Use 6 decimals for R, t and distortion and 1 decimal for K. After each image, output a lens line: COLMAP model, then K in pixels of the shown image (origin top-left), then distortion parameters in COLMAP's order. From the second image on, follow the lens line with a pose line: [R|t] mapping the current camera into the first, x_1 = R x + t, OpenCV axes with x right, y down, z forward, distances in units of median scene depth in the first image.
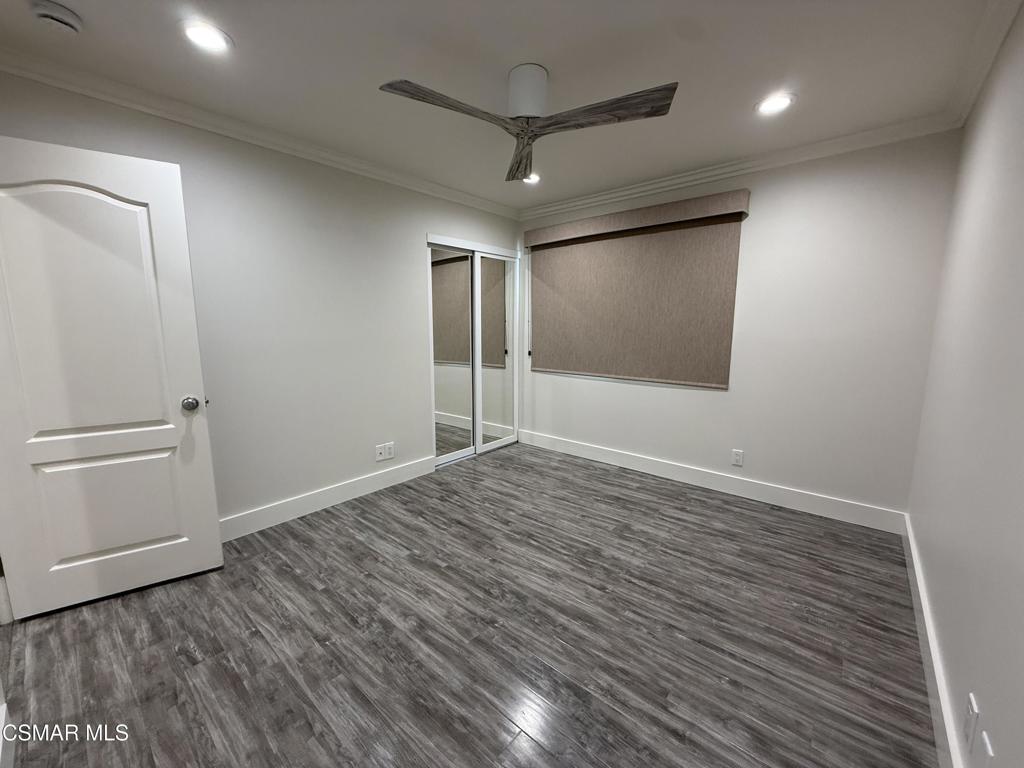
lens RADIAL K [[408.0, 0, 508.3], [0, 408.0, 384.4], [0, 0, 1]] dist [0.000262, -0.000240]
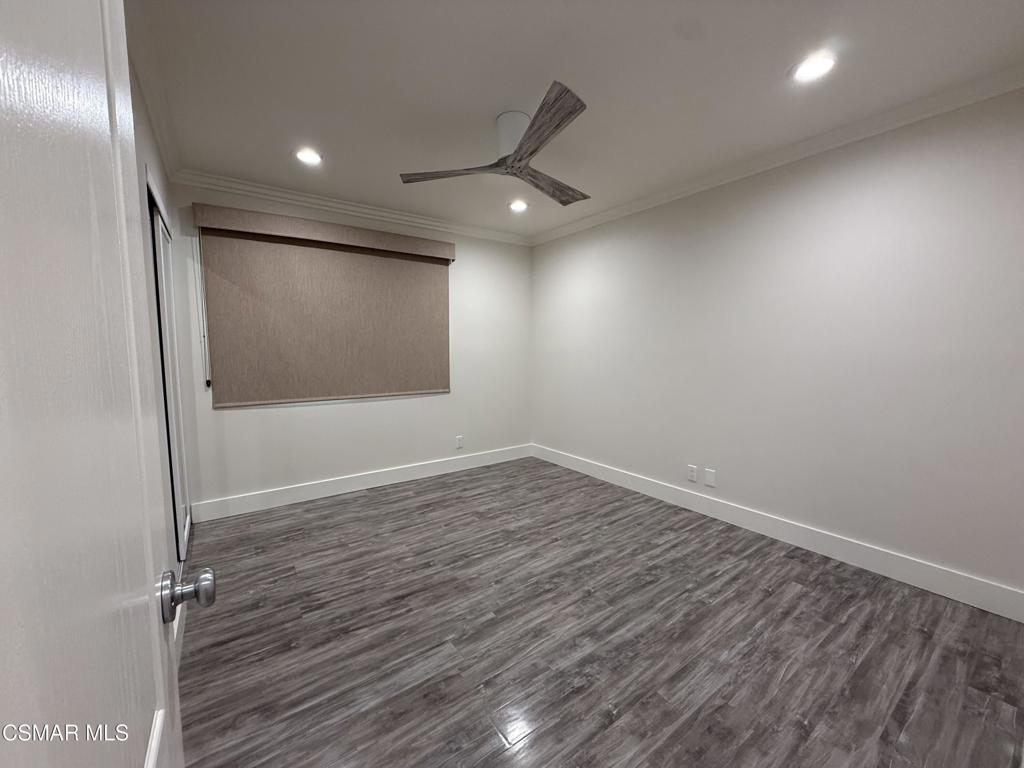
lens RADIAL K [[408.0, 0, 508.3], [0, 408.0, 384.4], [0, 0, 1]] dist [0.000262, -0.000240]
pose [[0.232916, -0.088904, 0.968425, -0.819681], [0.142958, 0.988124, 0.056330, -0.071087], [-0.961932, 0.125324, 0.242860, 0.608133]]
